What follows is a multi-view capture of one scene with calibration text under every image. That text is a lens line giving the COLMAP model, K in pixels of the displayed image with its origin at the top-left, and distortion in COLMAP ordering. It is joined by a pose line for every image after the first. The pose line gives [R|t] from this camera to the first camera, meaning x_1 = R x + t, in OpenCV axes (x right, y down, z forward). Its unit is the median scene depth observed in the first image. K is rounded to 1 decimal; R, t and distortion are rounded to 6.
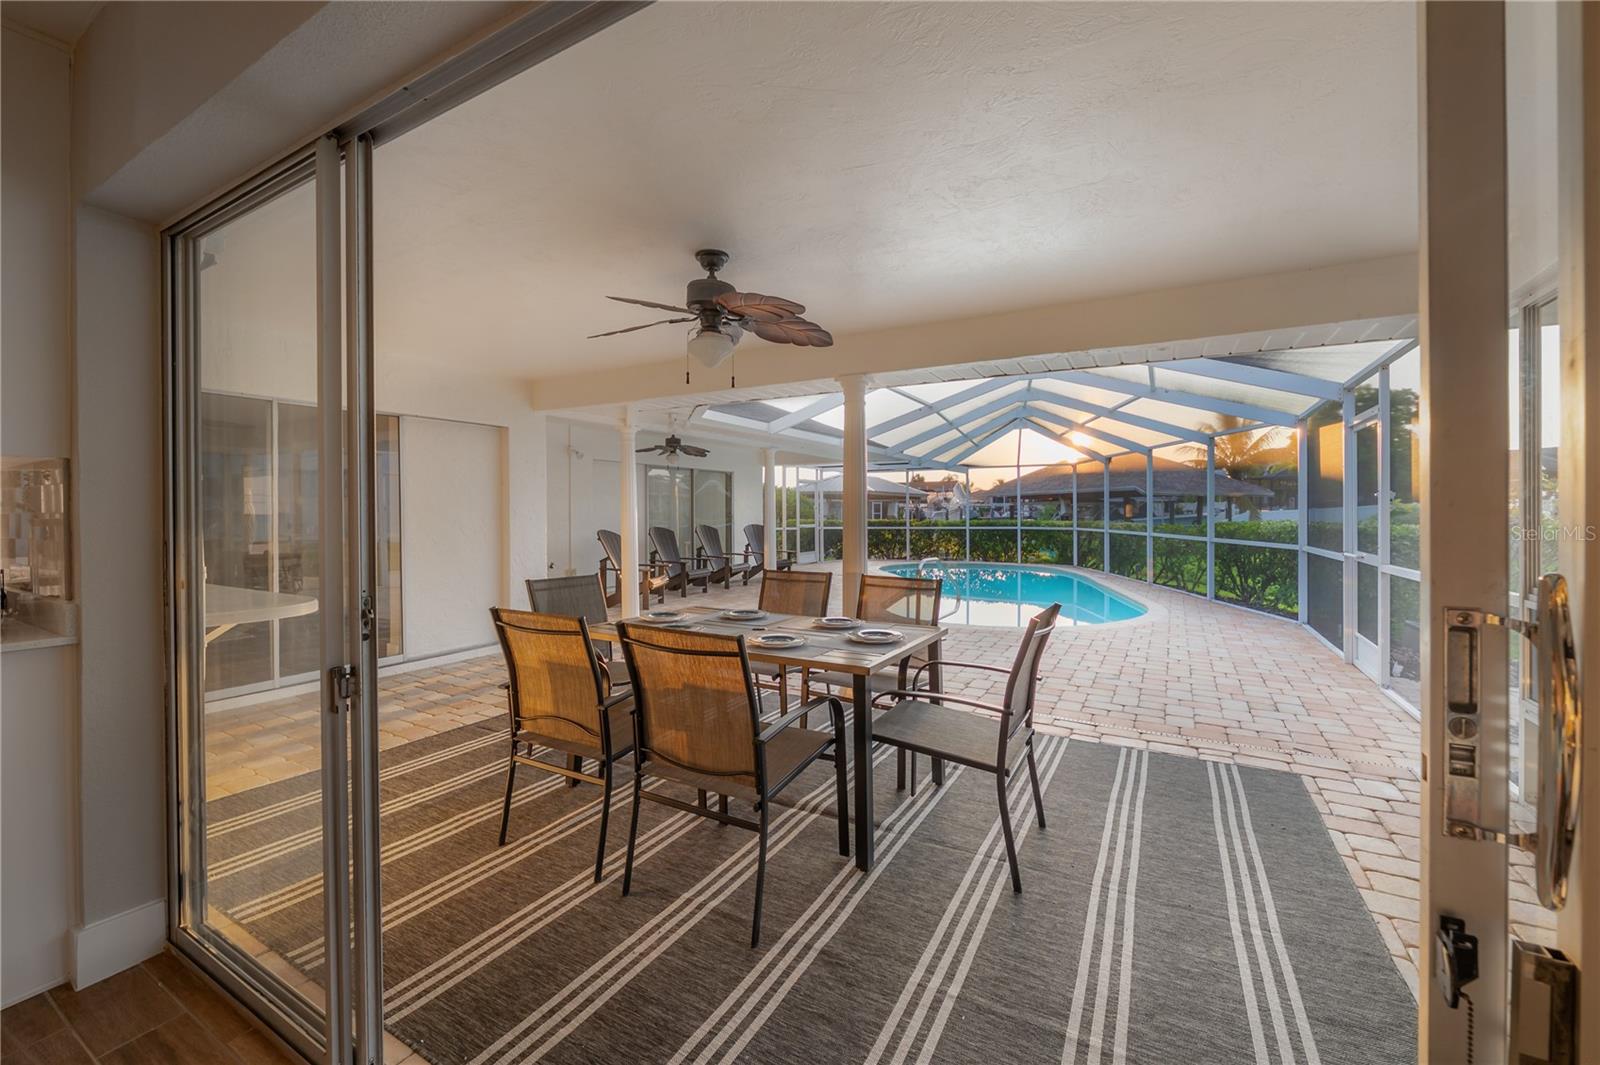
lens RADIAL K [[651.2, 0, 807.5], [0, 651.2, 528.8], [0, 0, 1]] dist [-0.003009, -0.000049]
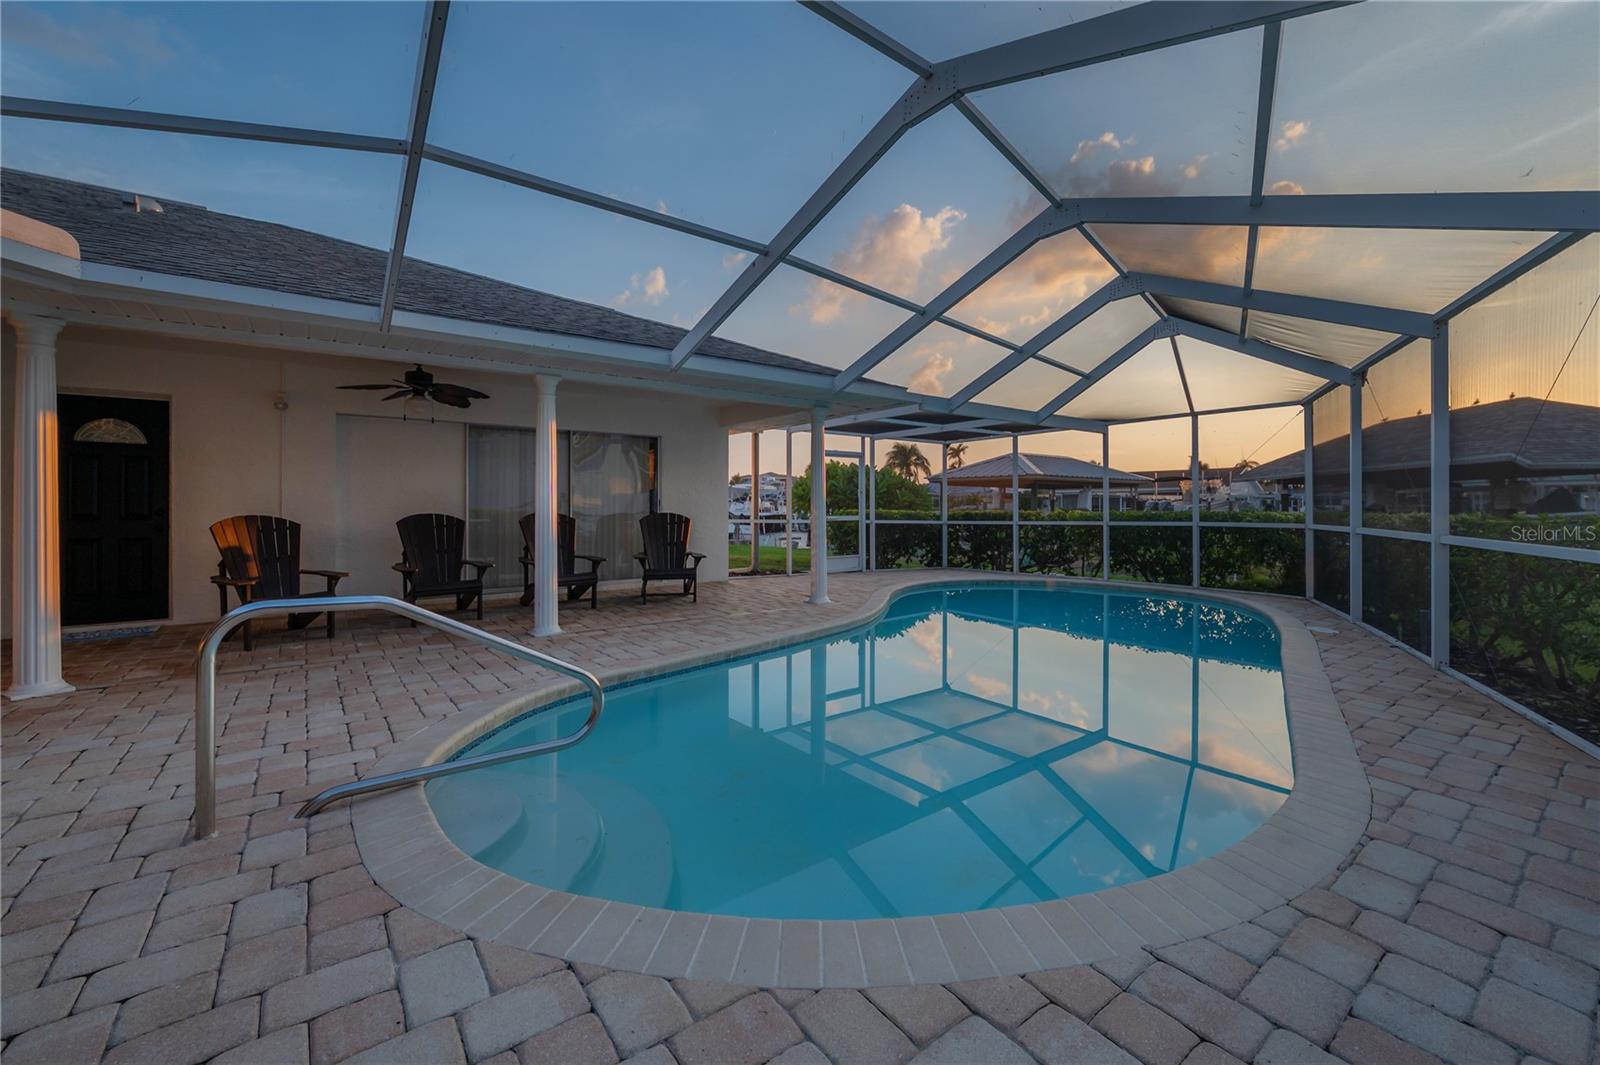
lens RADIAL K [[651.2, 0, 803.1], [0, 651.2, 527.3], [0, 0, 1]] dist [-0.003009, -0.000049]
pose [[0.921866, 0.009307, -0.387398, 0.291763], [-0.007828, 0.999955, 0.005396, 0.001296], [0.387431, -0.001942, 0.921897, 0.443345]]
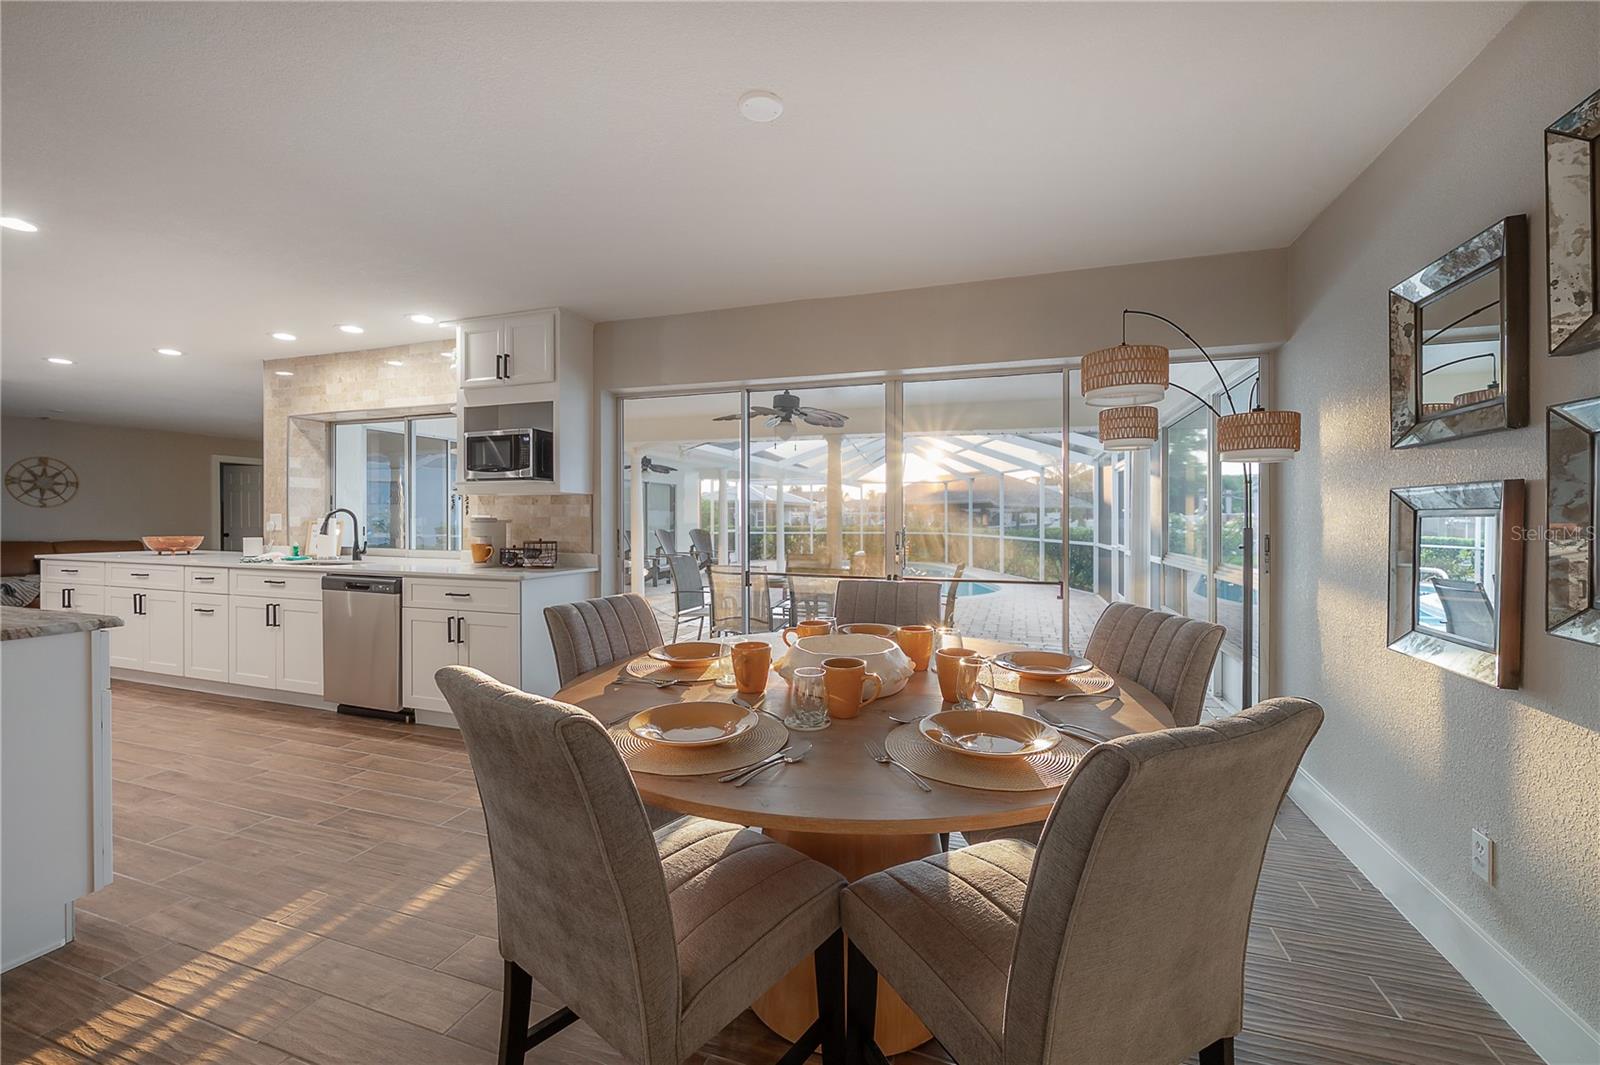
lens RADIAL K [[651.2, 0, 801.4], [0, 651.2, 525.9], [0, 0, 1]] dist [-0.003009, -0.000049]
pose [[0.982816, 0.004601, 0.184532, -0.112028], [-0.001533, 0.999858, -0.016766, 0.007732], [-0.184583, 0.016195, 0.982684, -0.213258]]
